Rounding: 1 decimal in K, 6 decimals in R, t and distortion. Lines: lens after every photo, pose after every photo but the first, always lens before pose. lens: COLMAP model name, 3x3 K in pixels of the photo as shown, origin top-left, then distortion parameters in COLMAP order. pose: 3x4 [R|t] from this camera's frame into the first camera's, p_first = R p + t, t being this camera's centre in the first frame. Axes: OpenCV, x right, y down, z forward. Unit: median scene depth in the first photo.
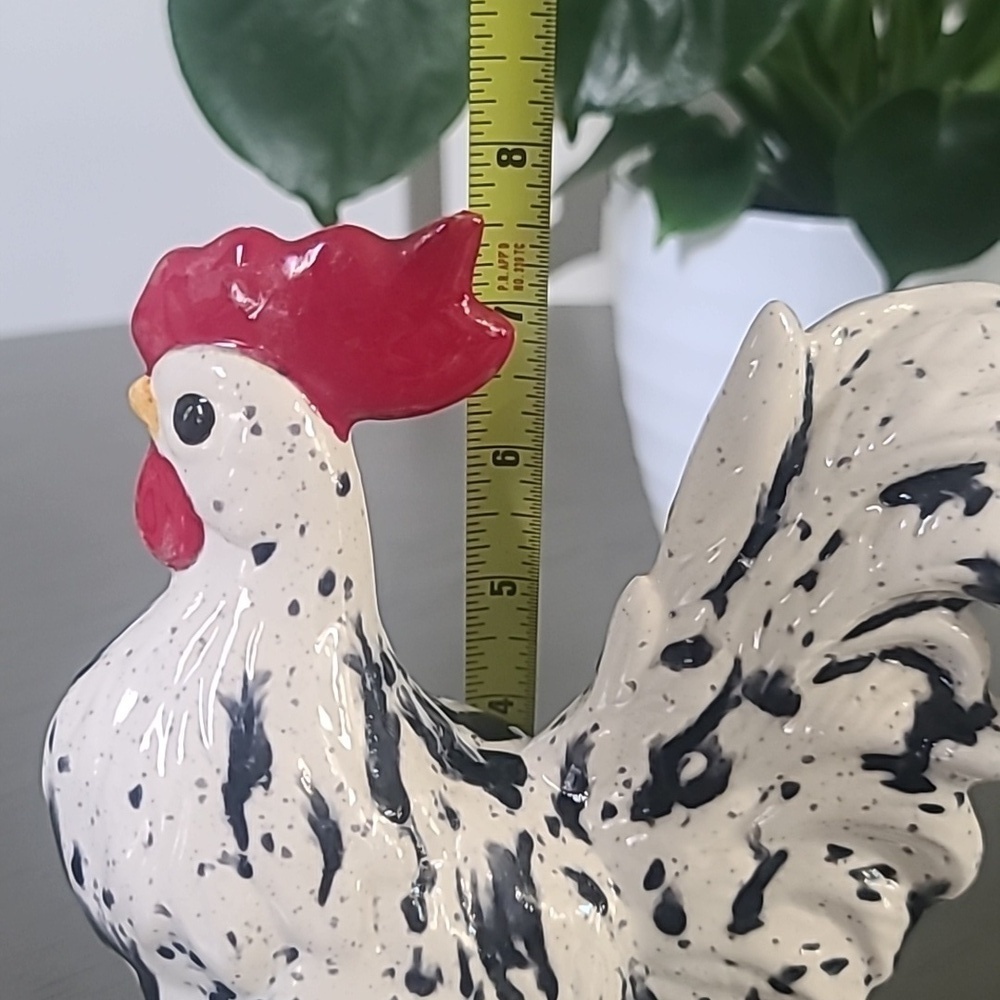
lens RADIAL K [[1679.9, 0, 502.2], [0, 1679.9, 510.3], [0, 0, 1]] dist [0.009285, -0.013106]
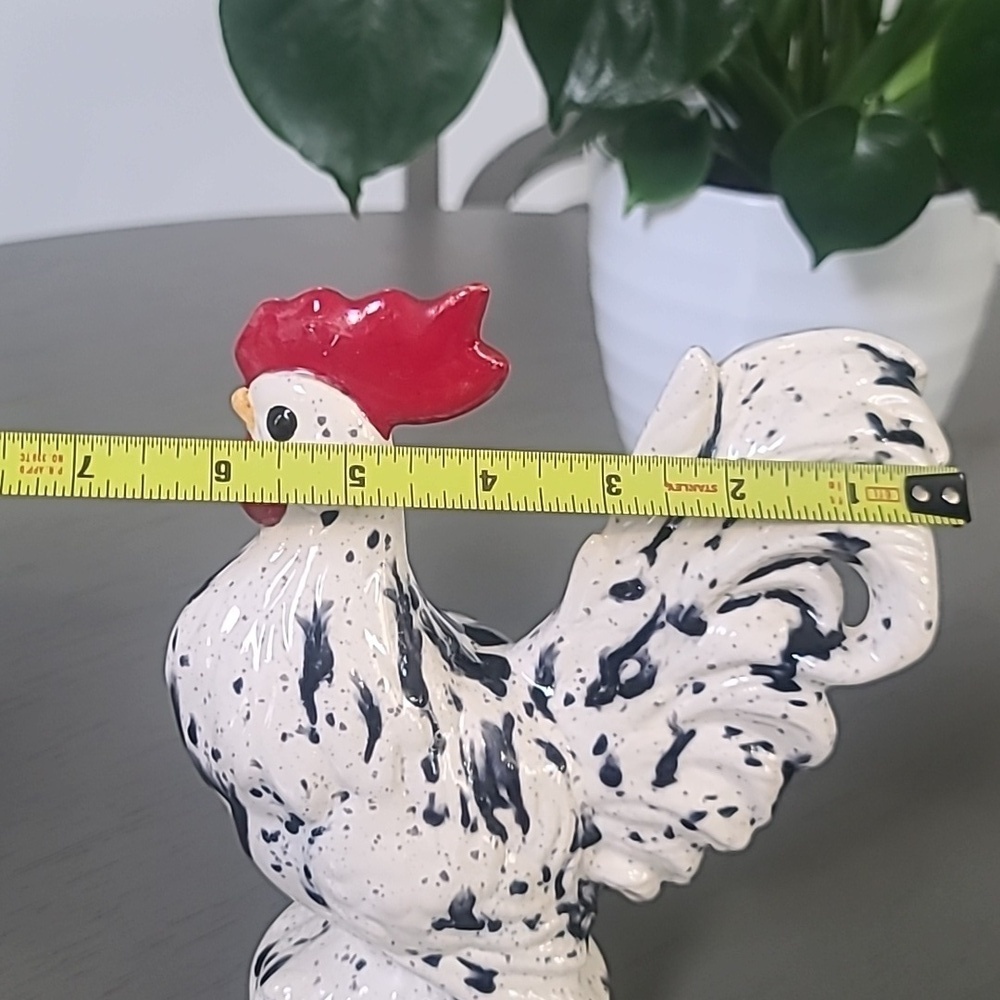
lens RADIAL K [[1660.1, 0, 476.3], [0, 1660.1, 497.9], [0, 0, 1]] dist [-0.011334, 0.048994]
pose [[0.999797, 0.020030, -0.001956, -0.014850], [-0.019795, 0.996274, 0.083938, -0.107154], [0.003630, -0.083882, 0.996469, -0.378323]]
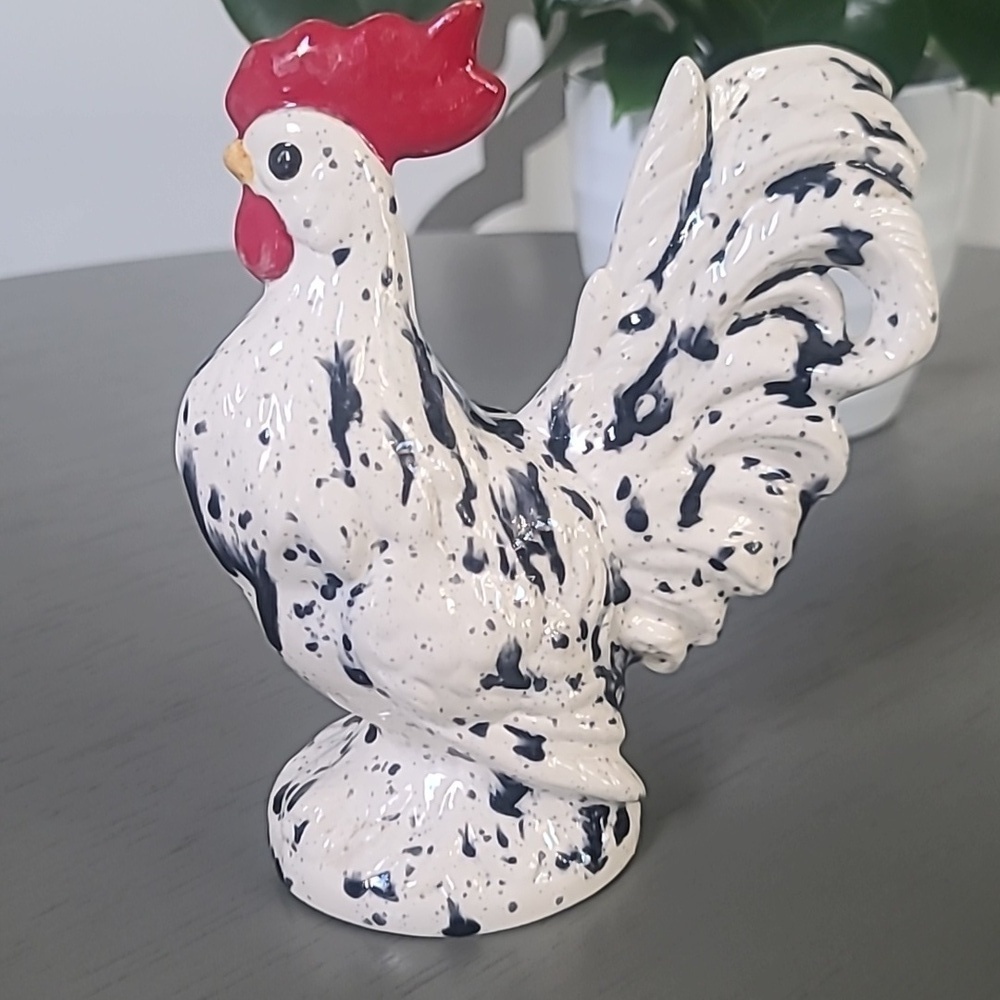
lens RADIAL K [[1660.1, 0, 476.3], [0, 1660.1, 497.9], [0, 0, 1]] dist [-0.011334, 0.048994]
pose [[0.988349, -0.083575, 0.127203, -0.214543], [0.084216, 0.996447, 0.000339, 0.224643], [-0.126780, 0.010377, 0.991877, -0.358992]]
